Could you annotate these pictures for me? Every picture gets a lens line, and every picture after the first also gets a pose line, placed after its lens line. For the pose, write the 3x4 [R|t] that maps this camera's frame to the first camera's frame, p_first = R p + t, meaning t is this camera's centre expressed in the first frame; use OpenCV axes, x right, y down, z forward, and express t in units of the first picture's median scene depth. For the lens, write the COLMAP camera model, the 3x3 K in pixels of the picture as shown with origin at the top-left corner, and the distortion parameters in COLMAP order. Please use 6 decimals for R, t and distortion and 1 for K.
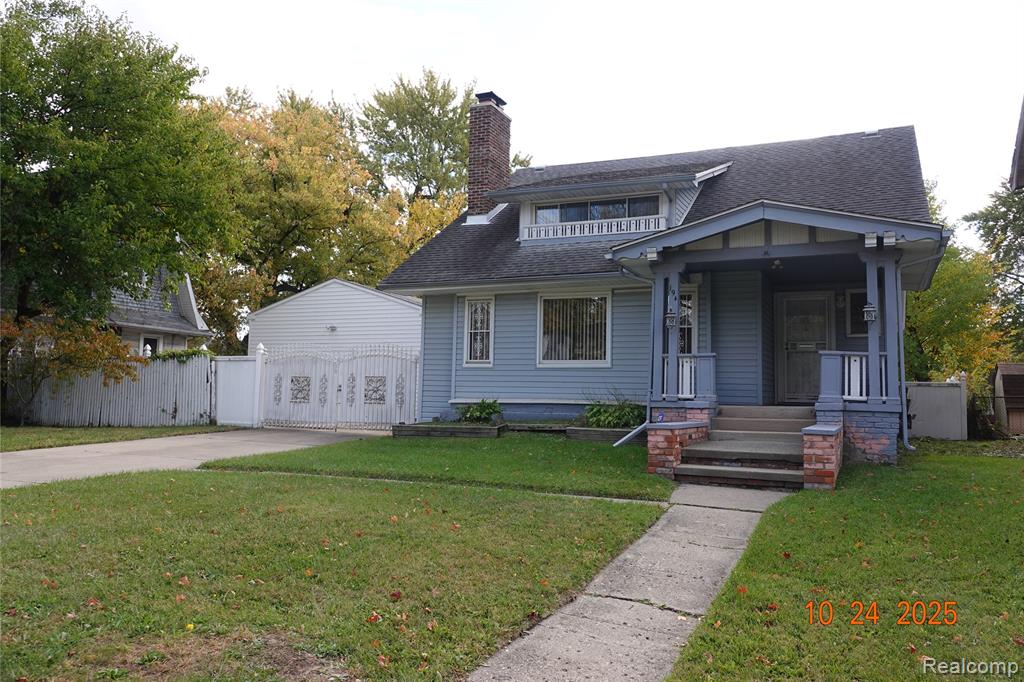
lens RADIAL K [[797.6, 0, 510.7], [0, 797.6, 342.7], [0, 0, 1]] dist [0.010077, 0.015542]
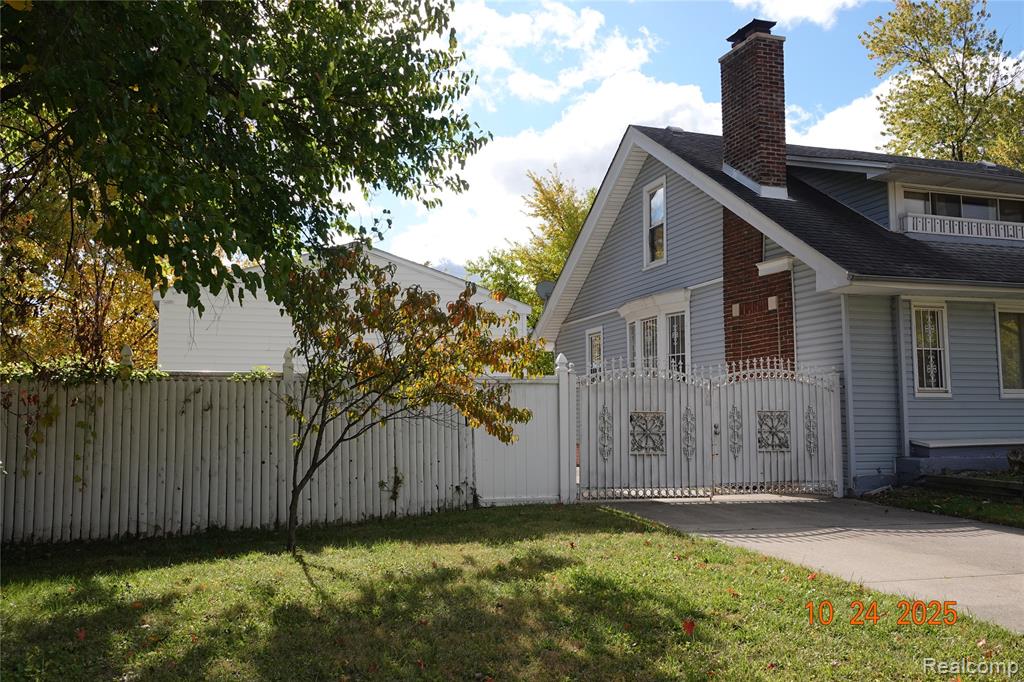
lens RADIAL K [[924.8, 0, 510.4], [0, 924.8, 336.4], [0, 0, 1]] dist [0.022565, -0.015313]
pose [[0.740556, 0.039158, 0.670852, -0.859456], [-0.027168, 0.999229, -0.028335, 0.008520], [-0.671445, 0.002758, 0.741050, 0.589203]]
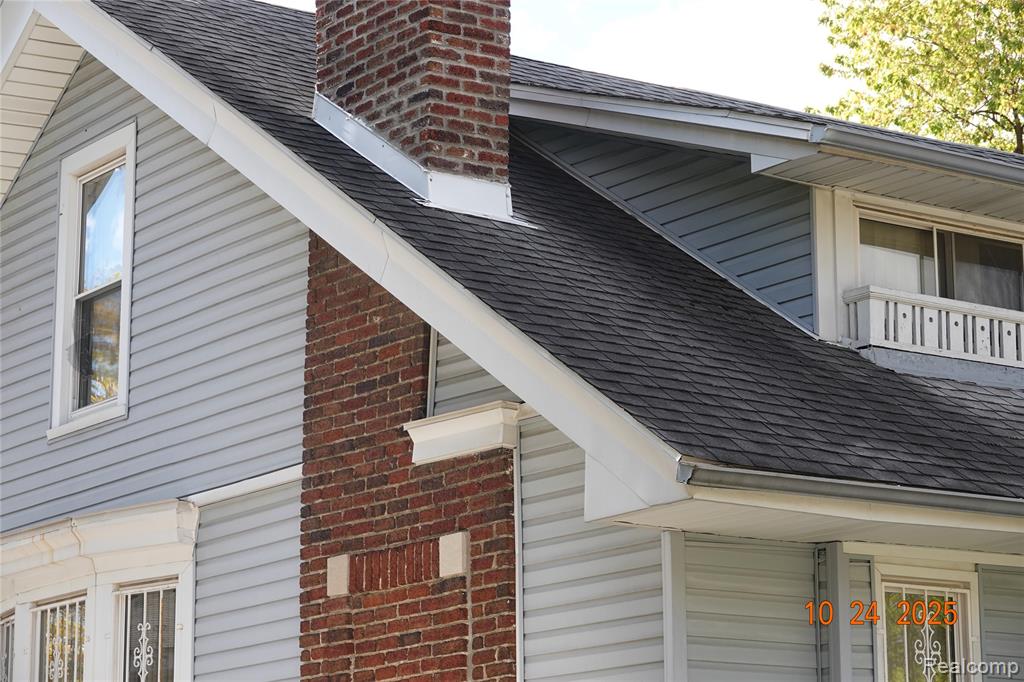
lens RADIAL K [[3021.6, 0, 511.3], [0, 3021.6, 340.8], [0, 0, 1]] dist [-0.016971, 0.000000]
pose [[0.526566, 0.146064, 0.837493, -0.811609], [-0.040872, 0.988340, -0.146675, 0.010869], [-0.849151, 0.043004, 0.526396, 0.601173]]
